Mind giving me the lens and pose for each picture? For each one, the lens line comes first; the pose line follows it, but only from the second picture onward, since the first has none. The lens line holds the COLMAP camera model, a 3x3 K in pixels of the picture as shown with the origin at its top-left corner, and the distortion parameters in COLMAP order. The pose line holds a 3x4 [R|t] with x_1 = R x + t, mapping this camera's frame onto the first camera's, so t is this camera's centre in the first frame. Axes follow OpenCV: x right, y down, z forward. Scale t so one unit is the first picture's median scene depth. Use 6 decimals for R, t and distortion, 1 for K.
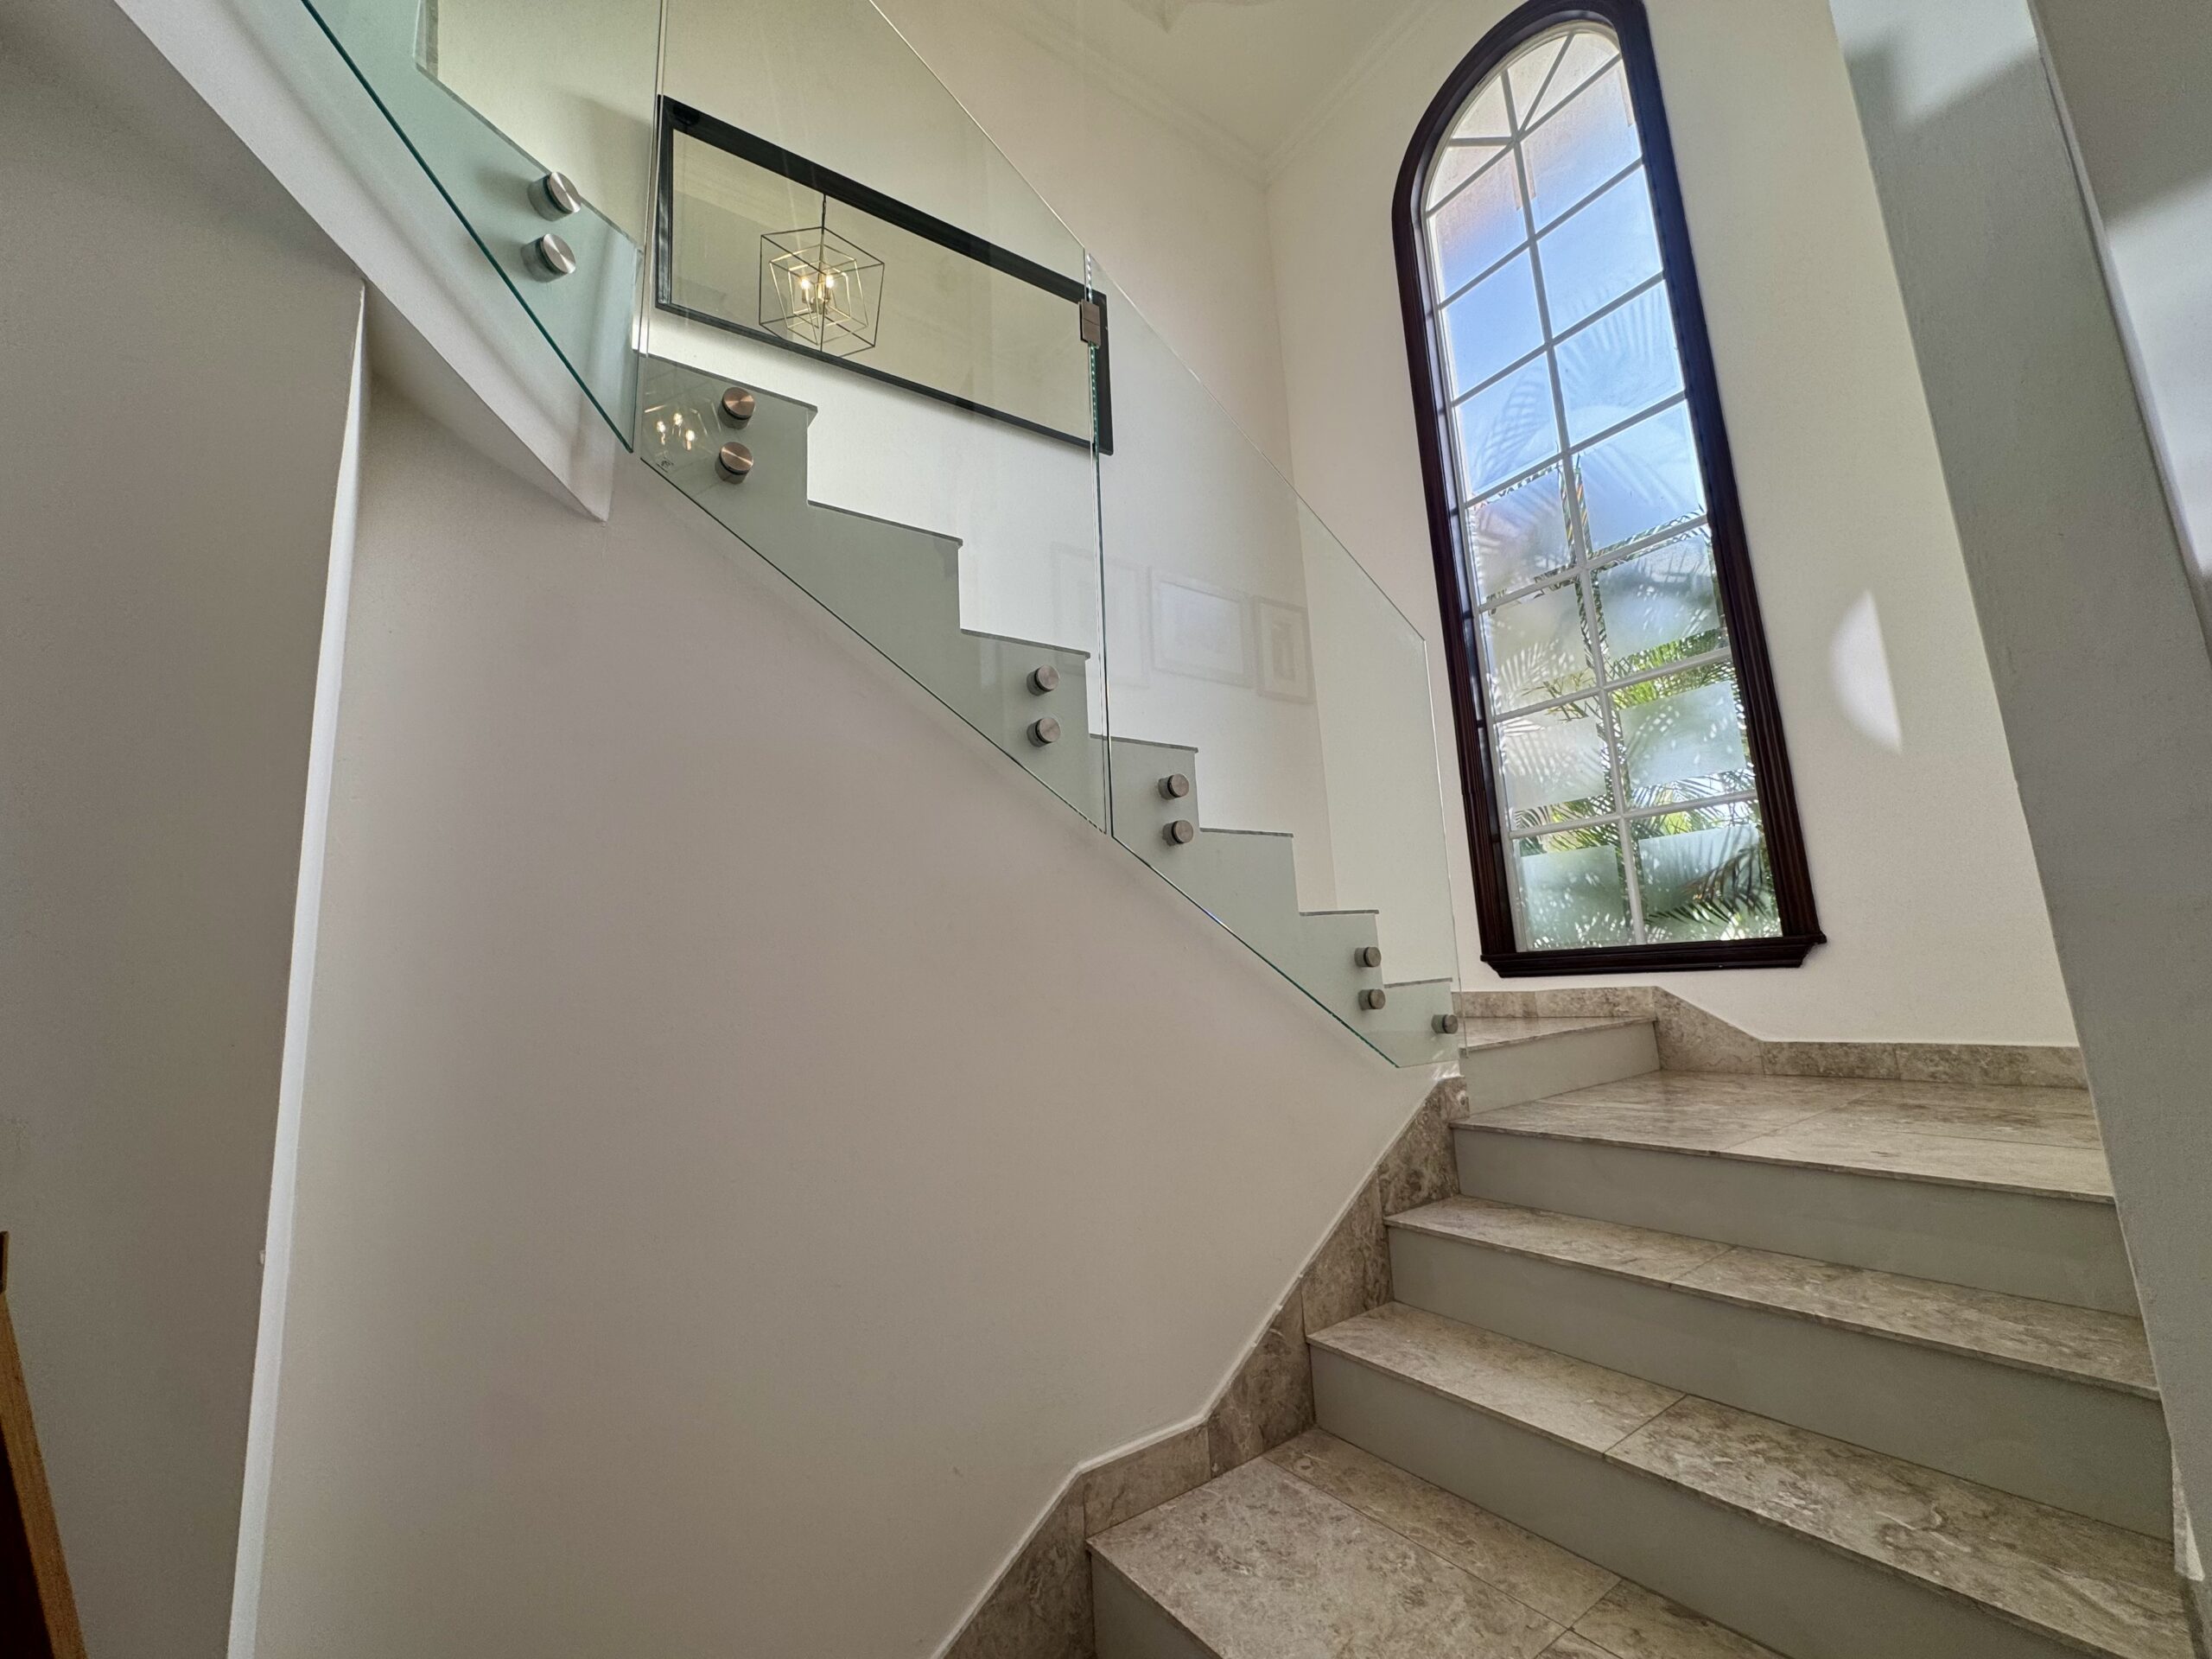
lens RADIAL K [[887.1, 0, 1104.8], [0, 887.1, 827.7], [0, 0, 1]] dist [0.000994, -0.000027]
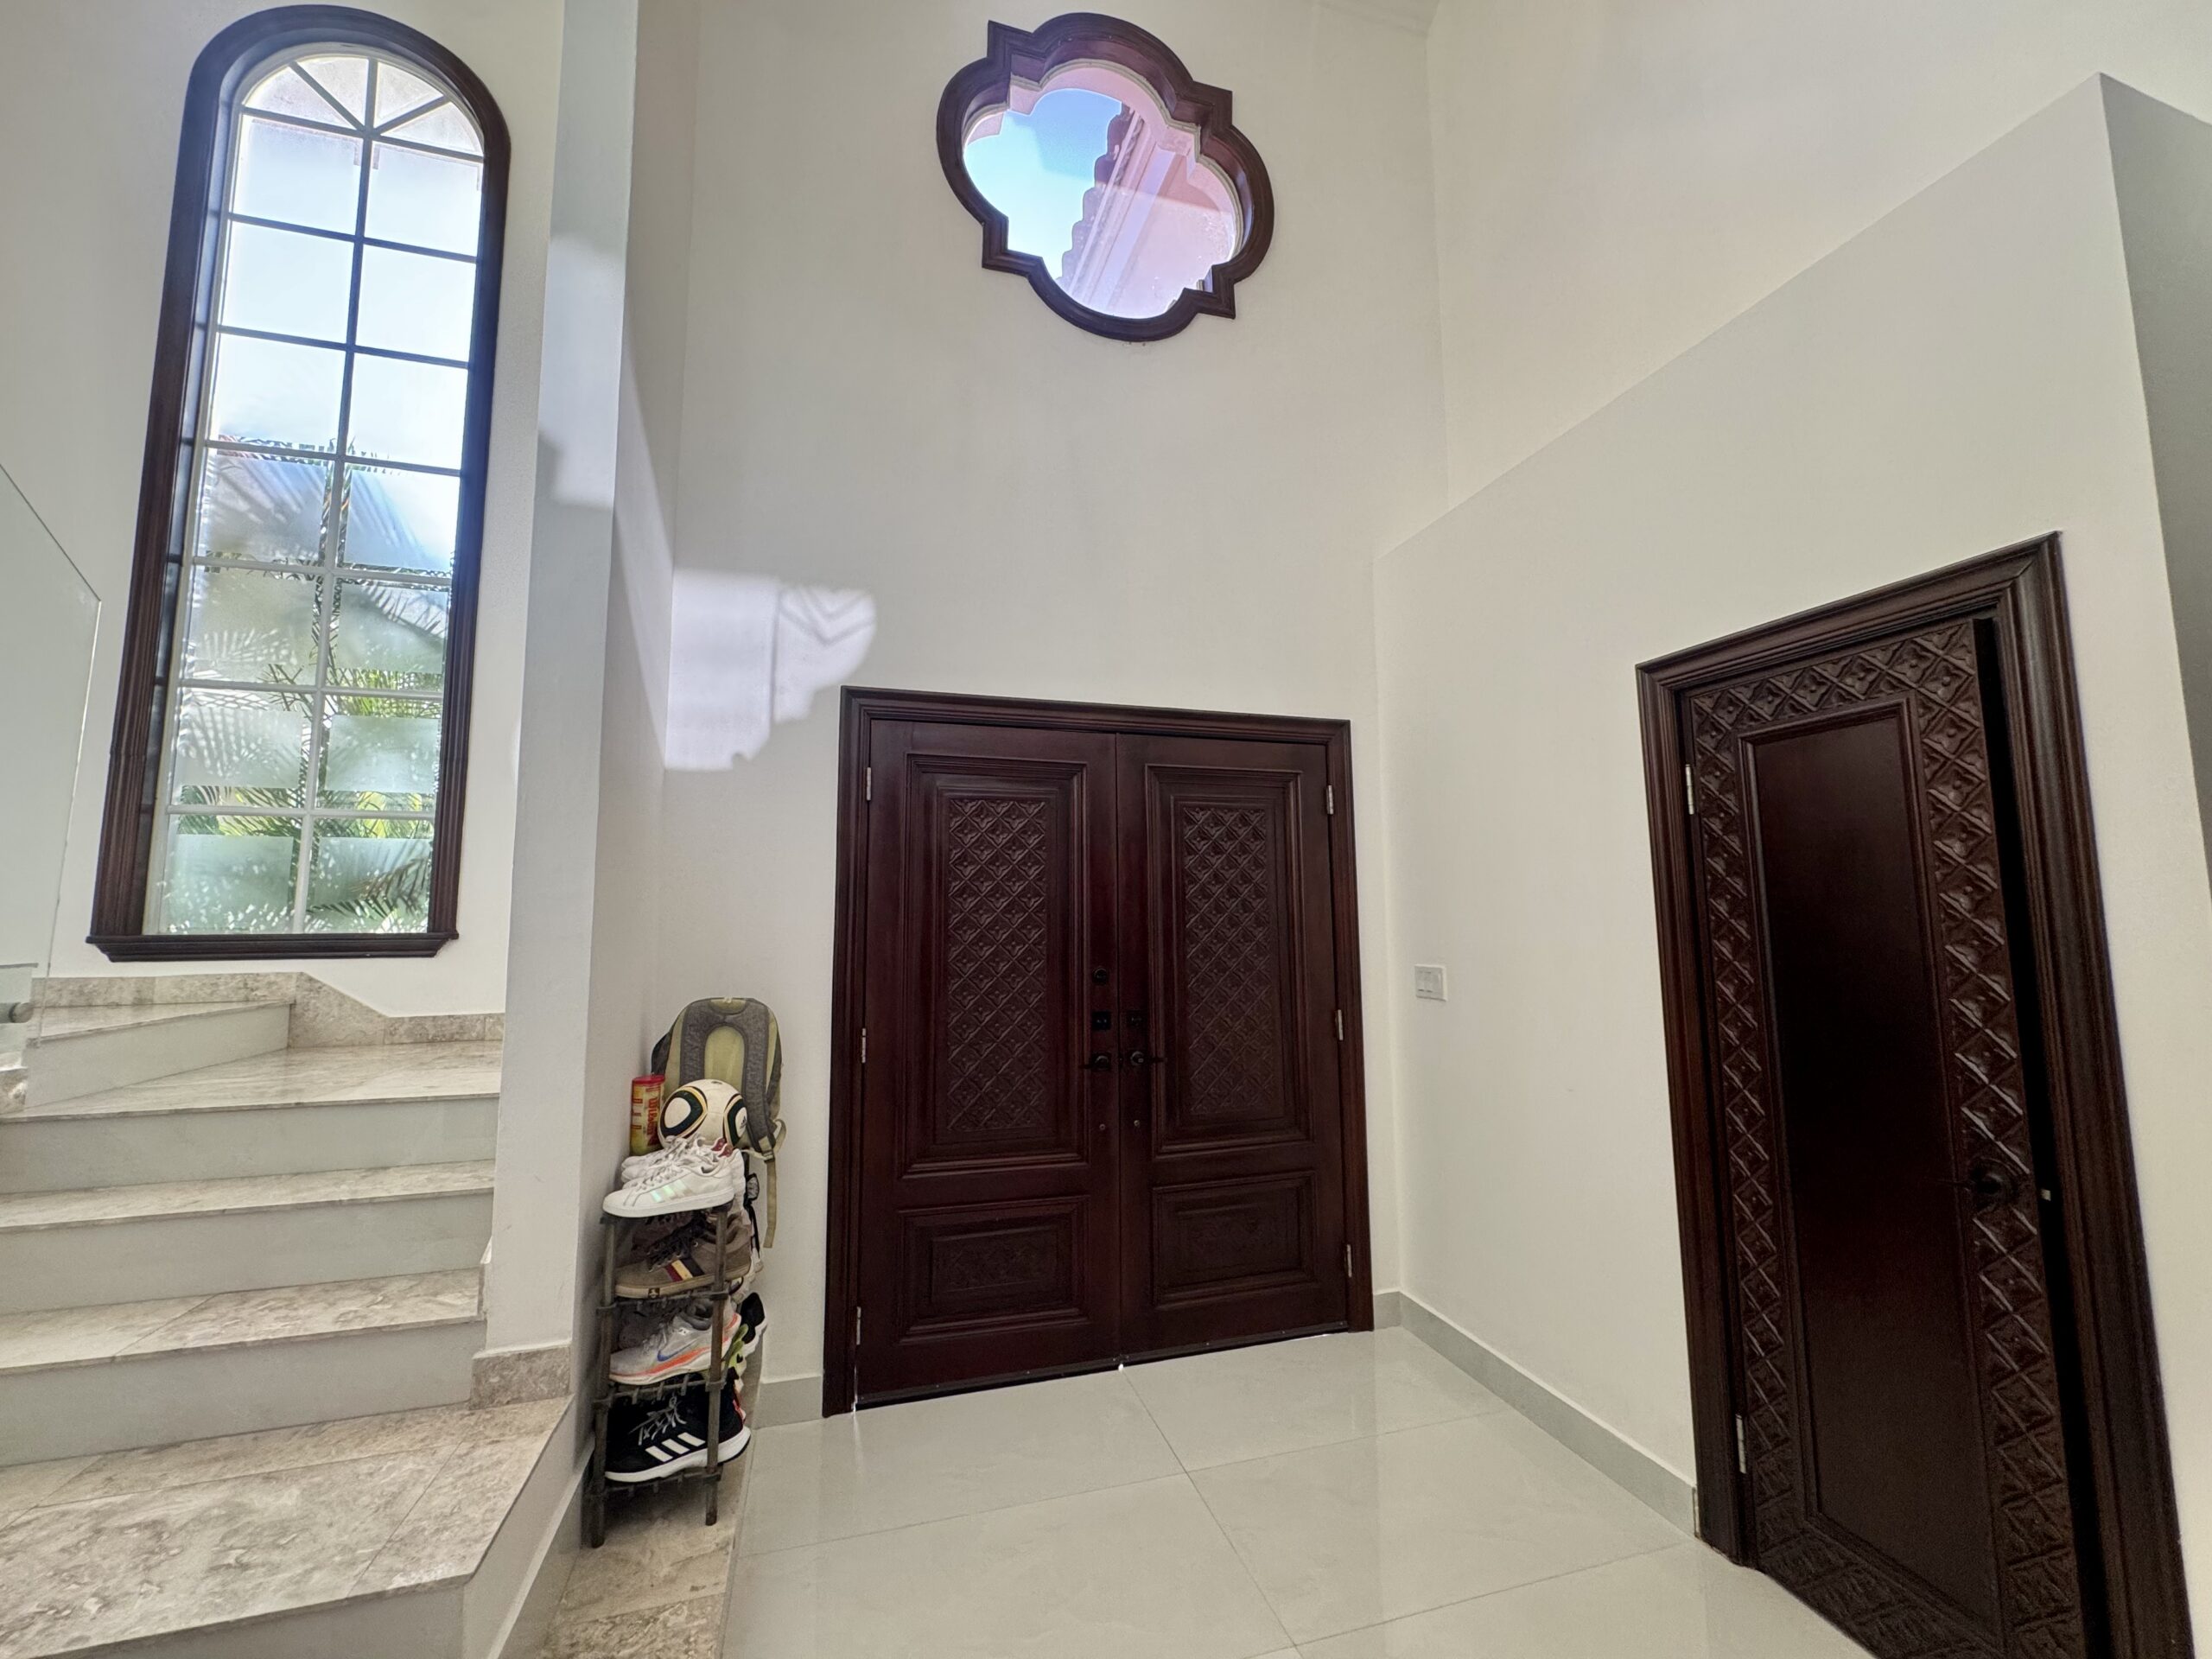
lens RADIAL K [[887.1, 0, 1102.5], [0, 887.1, 831.1], [0, 0, 1]] dist [0.000994, -0.000027]
pose [[0.315756, 0.151189, 0.936718, -0.129017], [-0.171696, 0.980030, -0.100303, -0.055440], [-0.933177, -0.129160, 0.335409, -0.288006]]
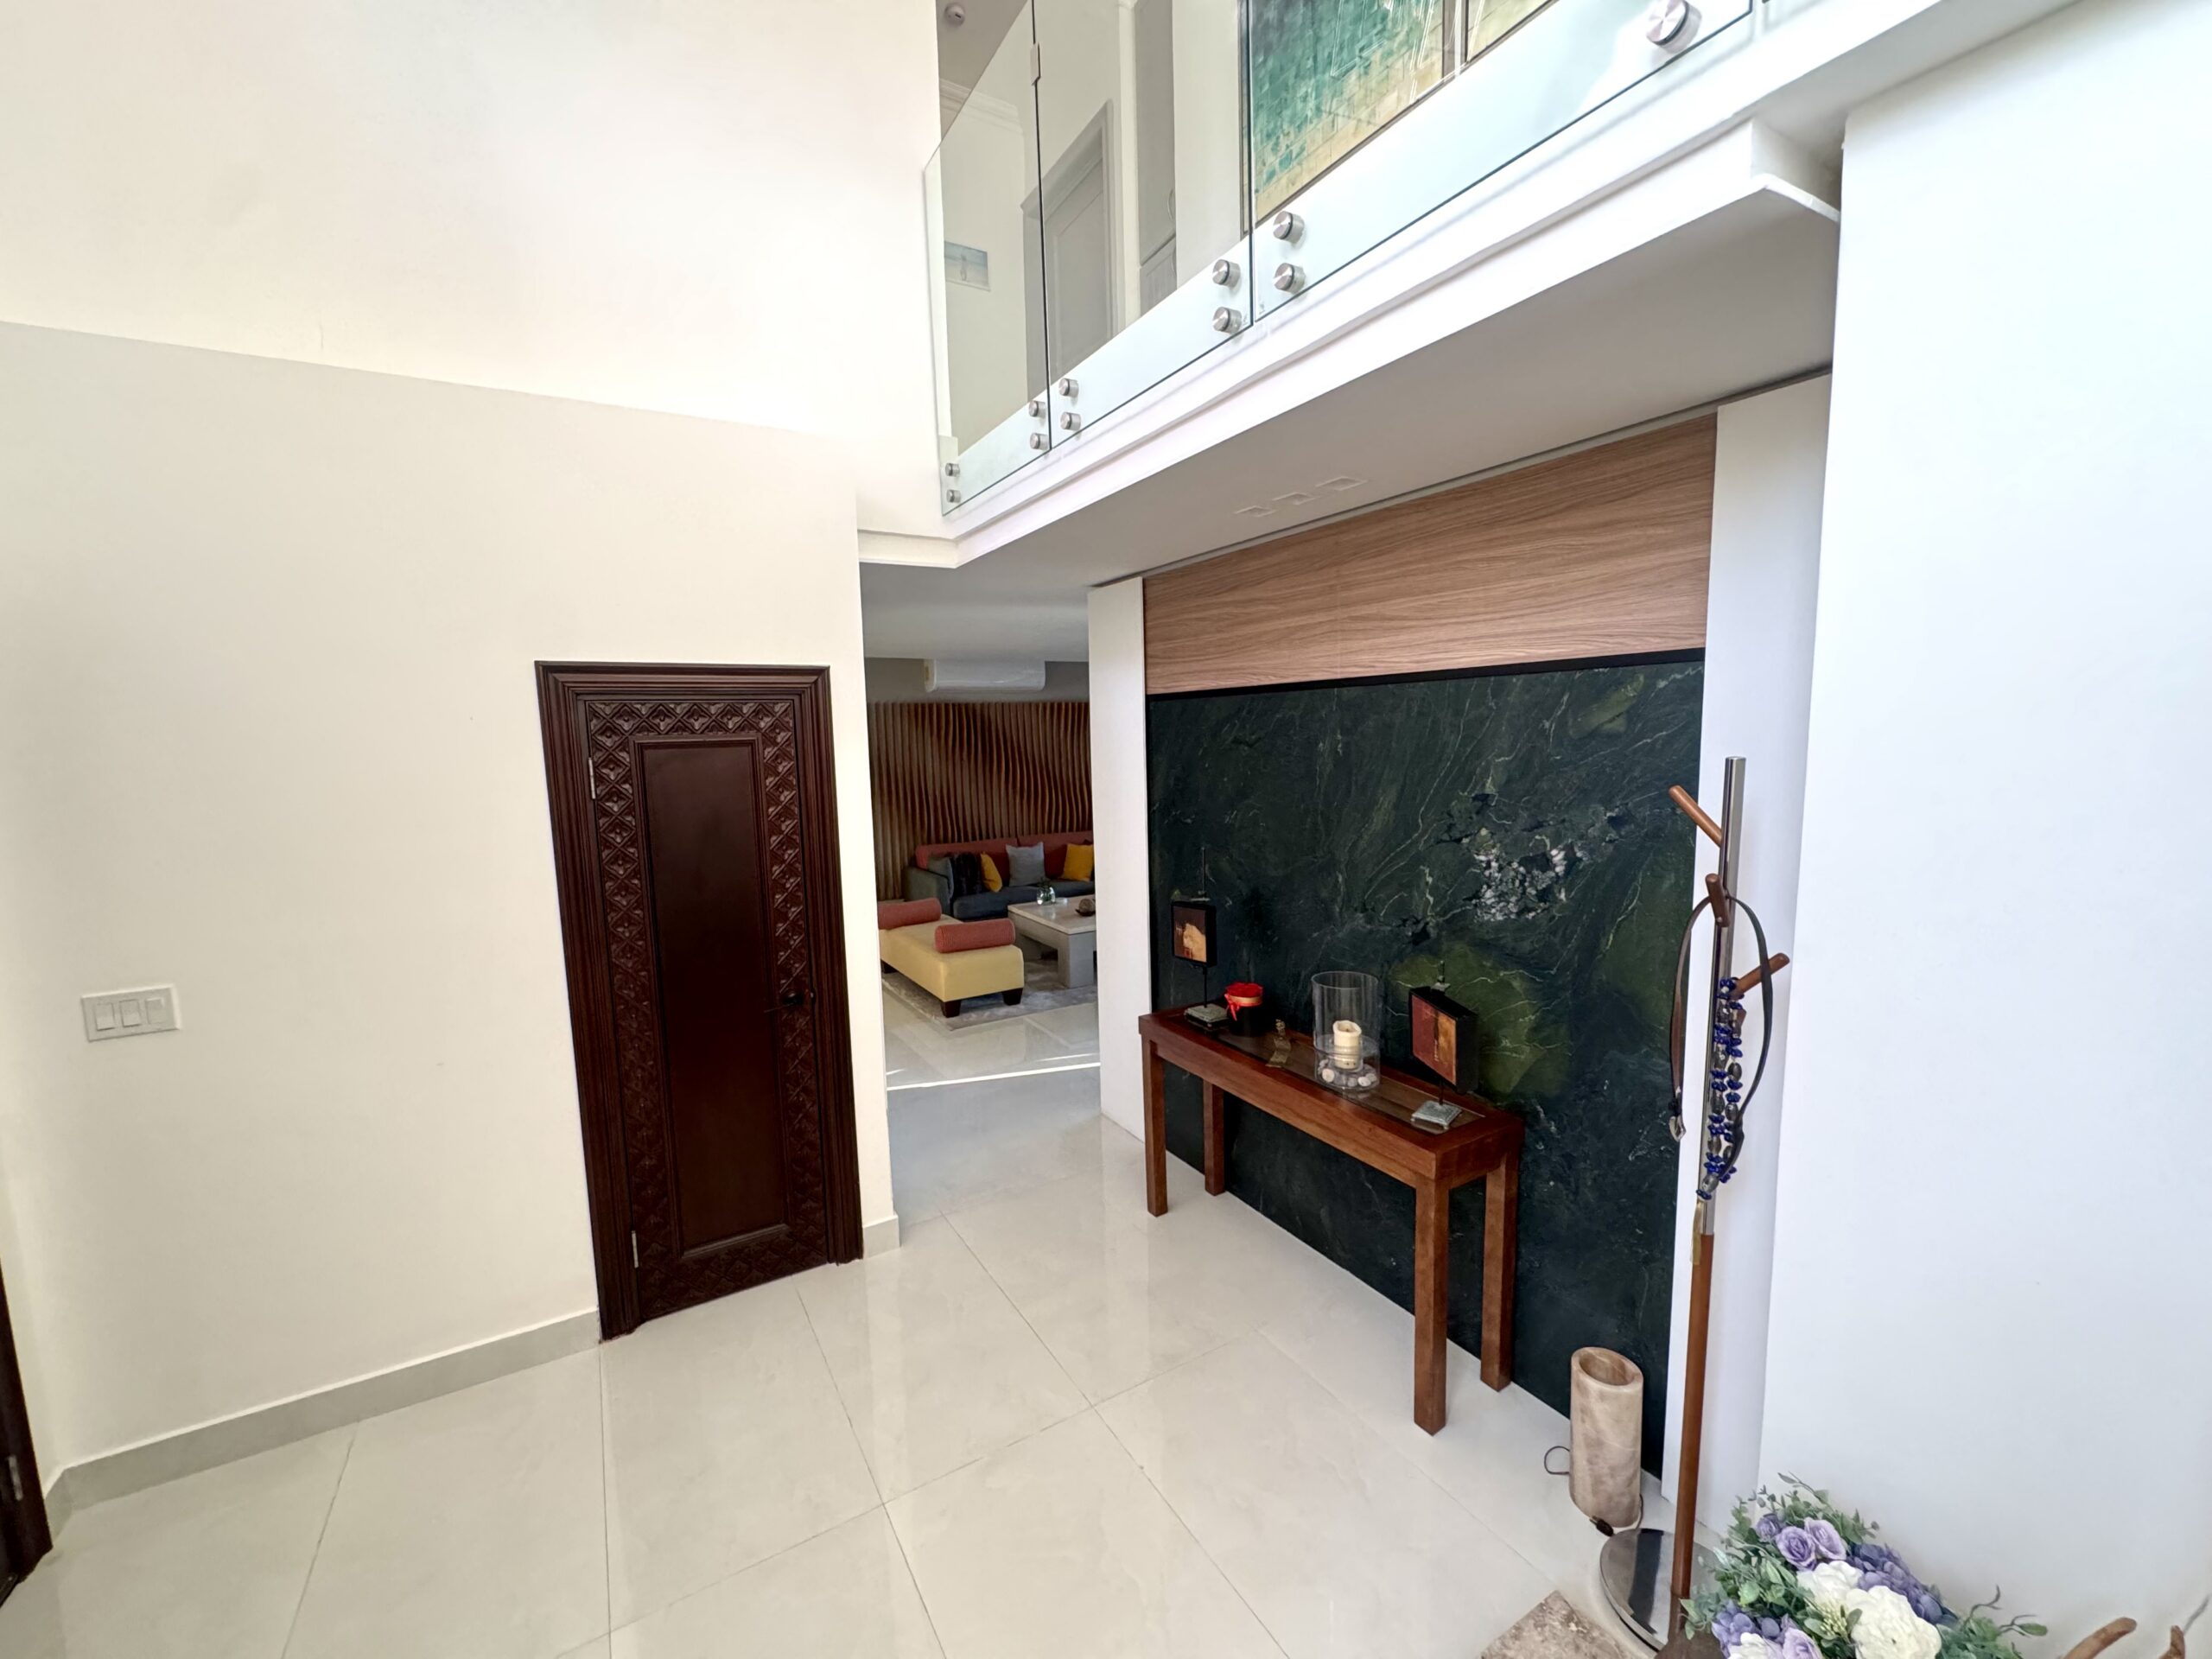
lens RADIAL K [[887.1, 0, 1100.4], [0, 887.1, 831.7], [0, 0, 1]] dist [0.000994, -0.000027]
pose [[-0.992971, 0.073095, 0.093090, 0.147659], [0.067772, 0.995948, -0.059116, -0.110903], [-0.097034, -0.052391, -0.993901, 0.429876]]
